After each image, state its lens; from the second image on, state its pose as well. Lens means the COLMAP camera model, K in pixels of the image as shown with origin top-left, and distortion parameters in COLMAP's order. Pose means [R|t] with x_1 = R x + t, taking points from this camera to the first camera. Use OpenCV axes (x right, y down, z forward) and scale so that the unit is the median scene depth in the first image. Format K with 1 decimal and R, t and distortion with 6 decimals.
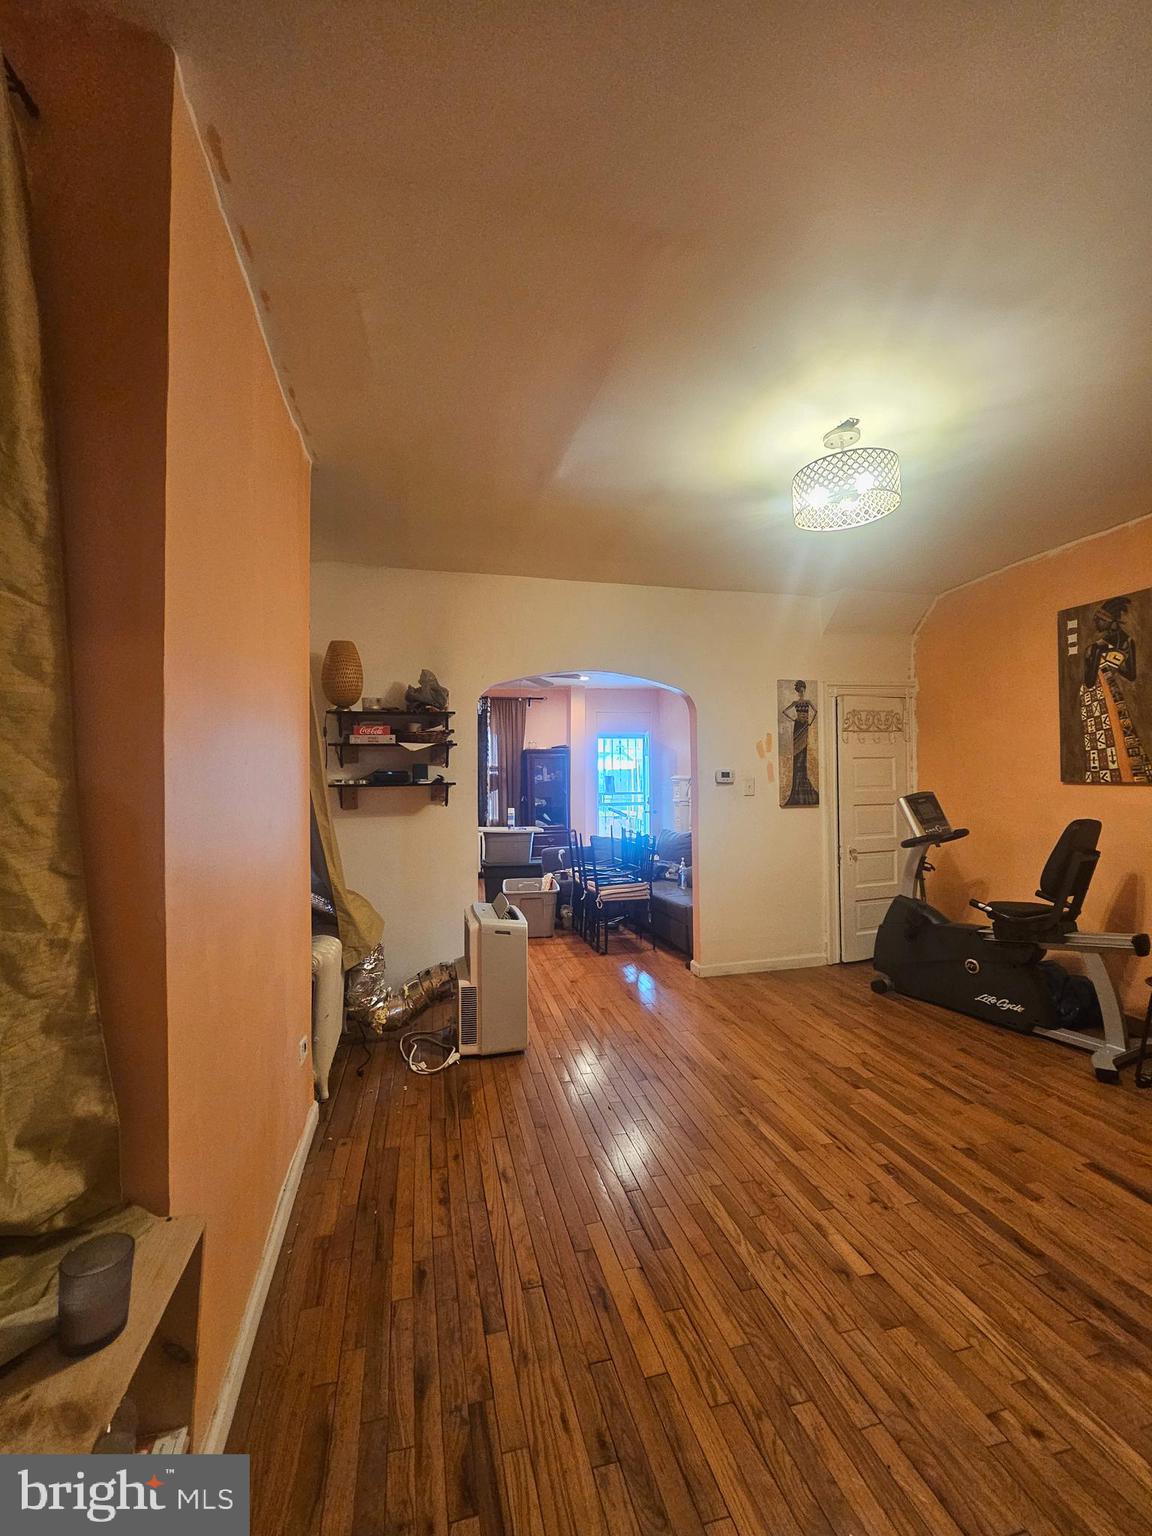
lens RADIAL K [[634.1, 0, 572.1], [0, 634.1, 772.6], [0, 0, 1]] dist [-0.001544, 0.001429]
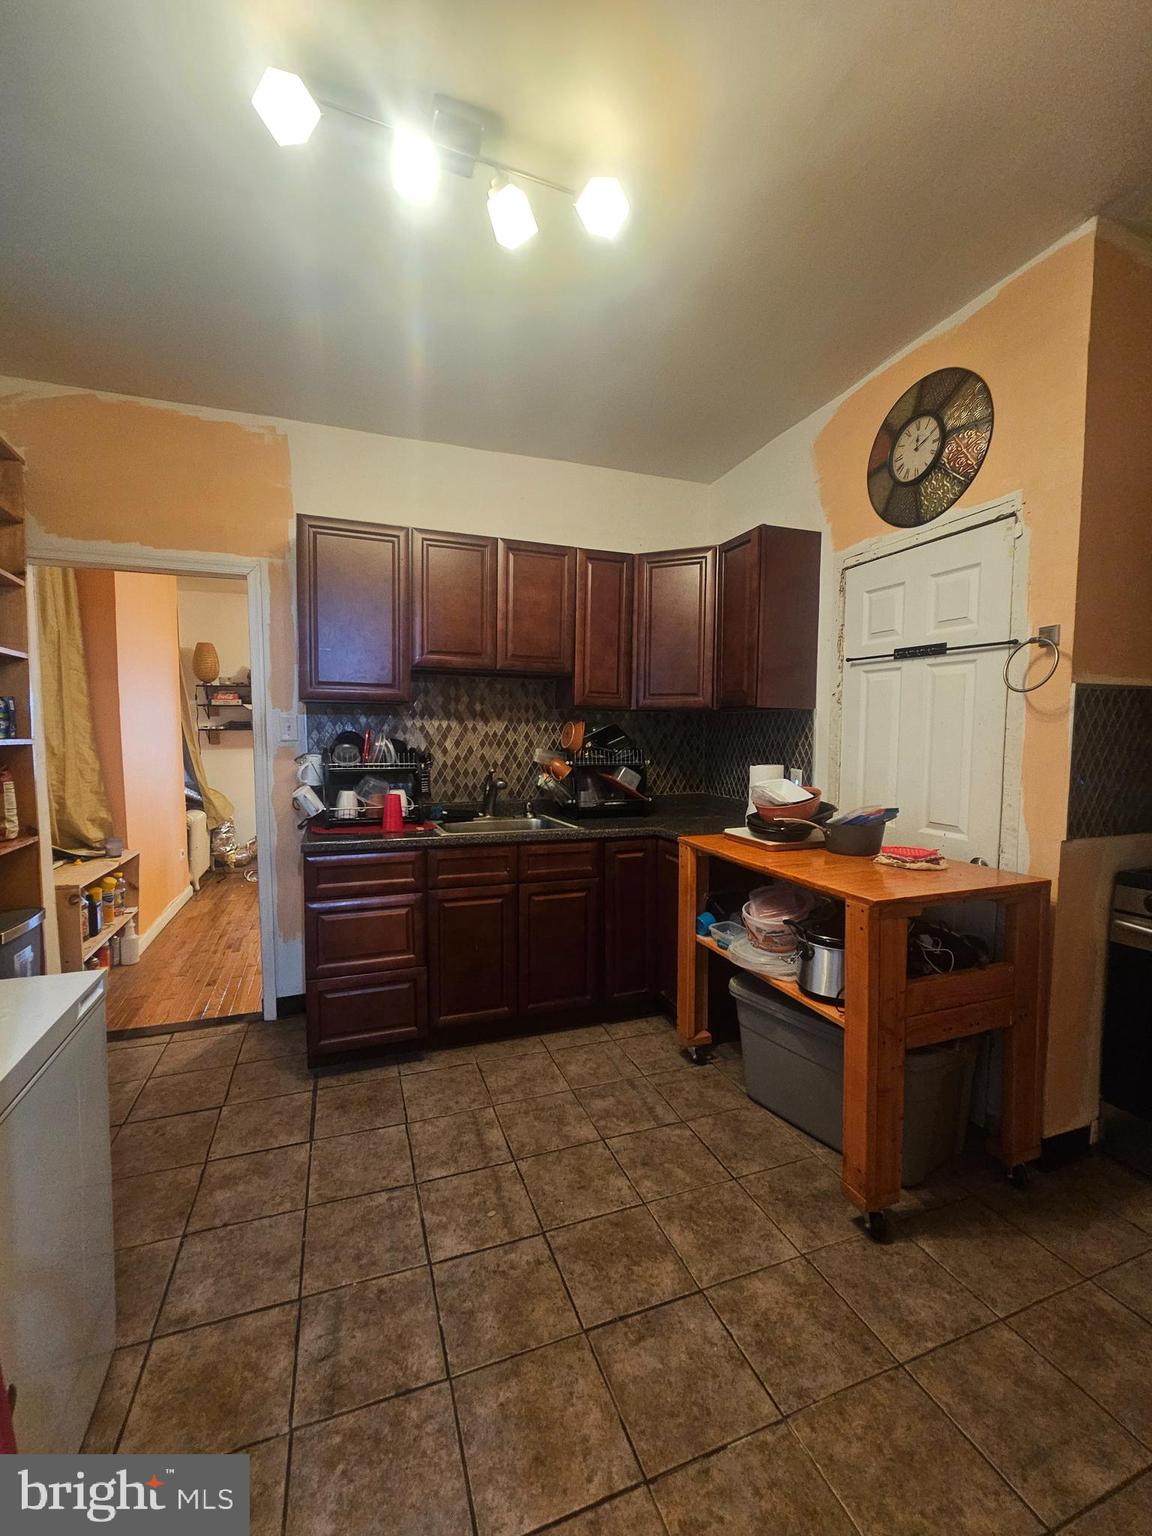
lens RADIAL K [[634.1, 0, 573.0], [0, 634.1, 773.5], [0, 0, 1]] dist [-0.001544, 0.001429]
pose [[0.993217, -0.003855, 0.116216, 0.476579], [-0.005244, 0.996948, 0.077890, 0.000027], [-0.116161, -0.077971, 0.990165, -0.927790]]
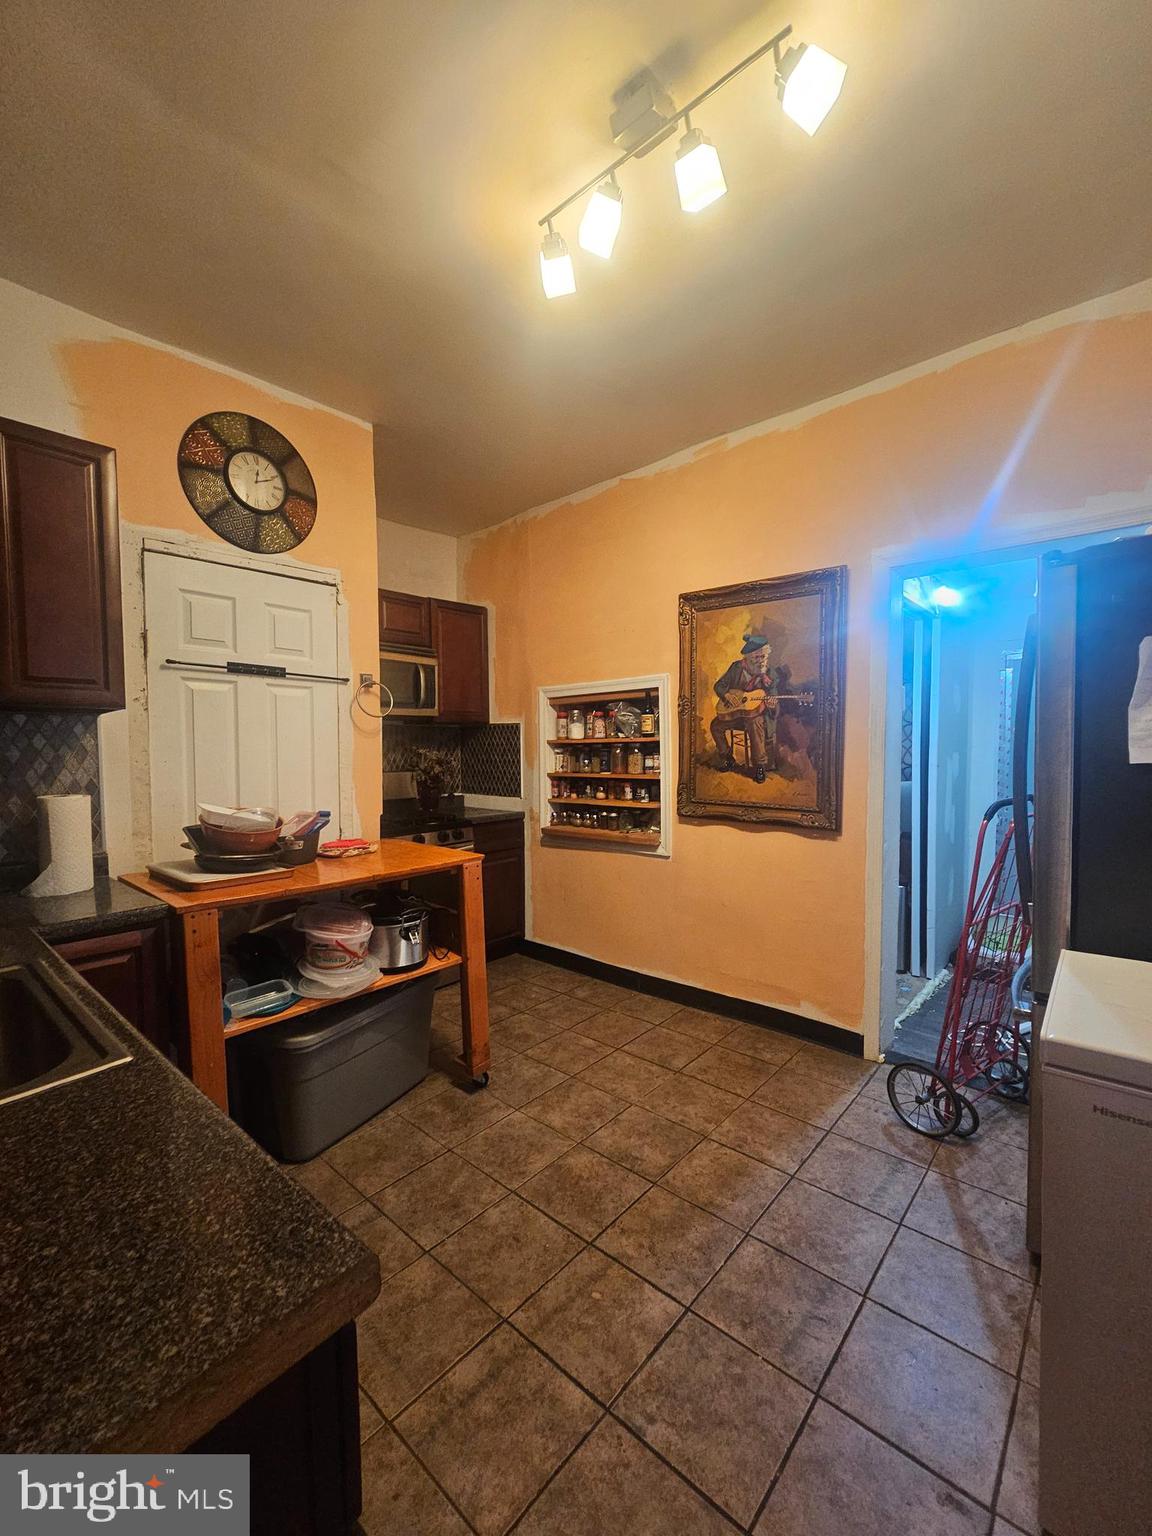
lens RADIAL K [[634.1, 0, 568.0], [0, 634.1, 777.2], [0, 0, 1]] dist [-0.001544, 0.001429]
pose [[-0.564671, -0.028384, 0.824828, -0.388357], [0.002455, 0.999346, 0.036070, 0.044071], [-0.825312, 0.022392, -0.564233, 0.912917]]
